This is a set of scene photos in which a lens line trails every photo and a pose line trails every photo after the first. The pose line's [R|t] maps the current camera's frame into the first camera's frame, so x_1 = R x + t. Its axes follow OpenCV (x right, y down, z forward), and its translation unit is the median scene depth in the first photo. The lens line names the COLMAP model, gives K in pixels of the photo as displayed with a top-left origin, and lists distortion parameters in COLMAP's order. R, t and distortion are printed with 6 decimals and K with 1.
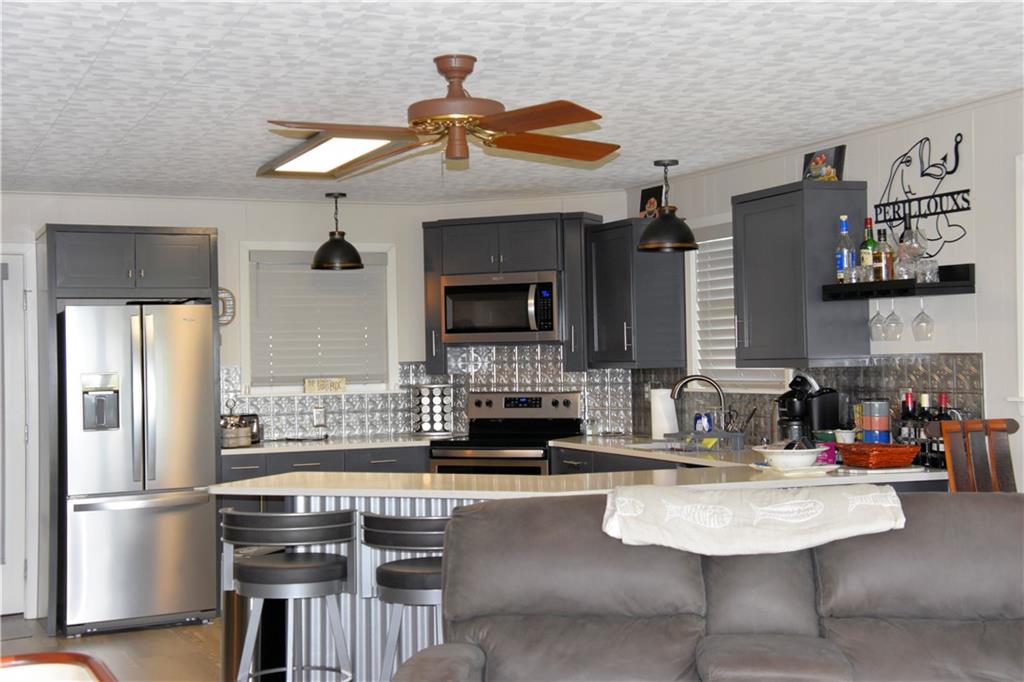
lens RADIAL K [[1424.7, 0, 512.0], [0, 1424.7, 341.0], [0, 0, 1]] dist [0.097637, 0.469822]
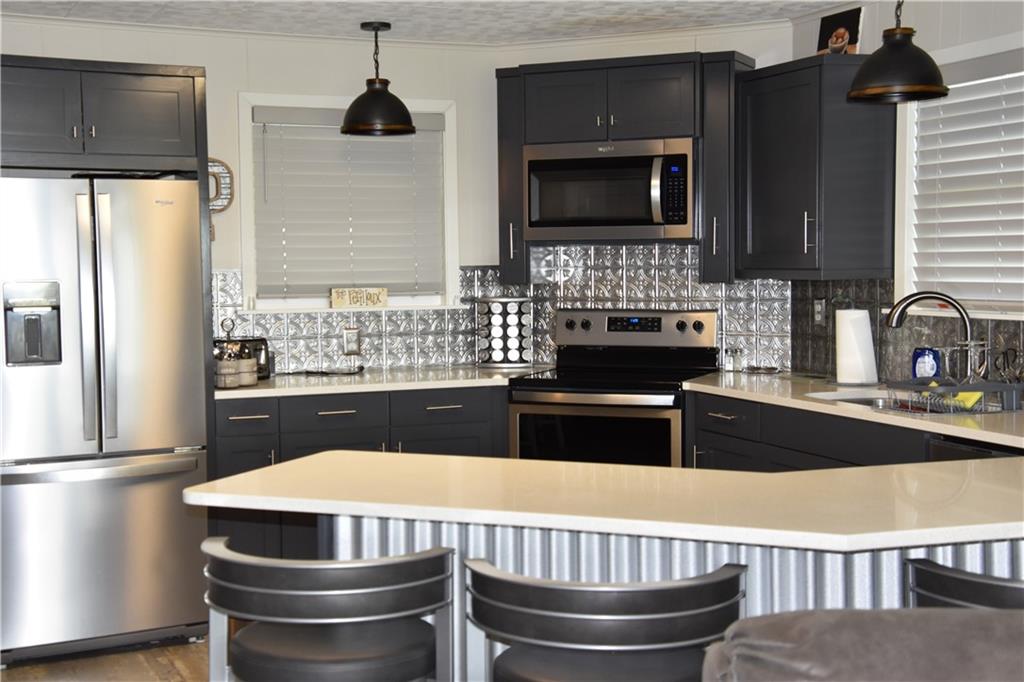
lens RADIAL K [[1424.7, 0, 512.0], [0, 1424.7, 341.0], [0, 0, 1]] dist [0.097637, 0.469822]
pose [[0.999963, 0.008026, -0.002958, -0.052700], [-0.007789, 0.997323, 0.072706, -0.000219], [0.003533, -0.072681, 0.997349, 0.286733]]
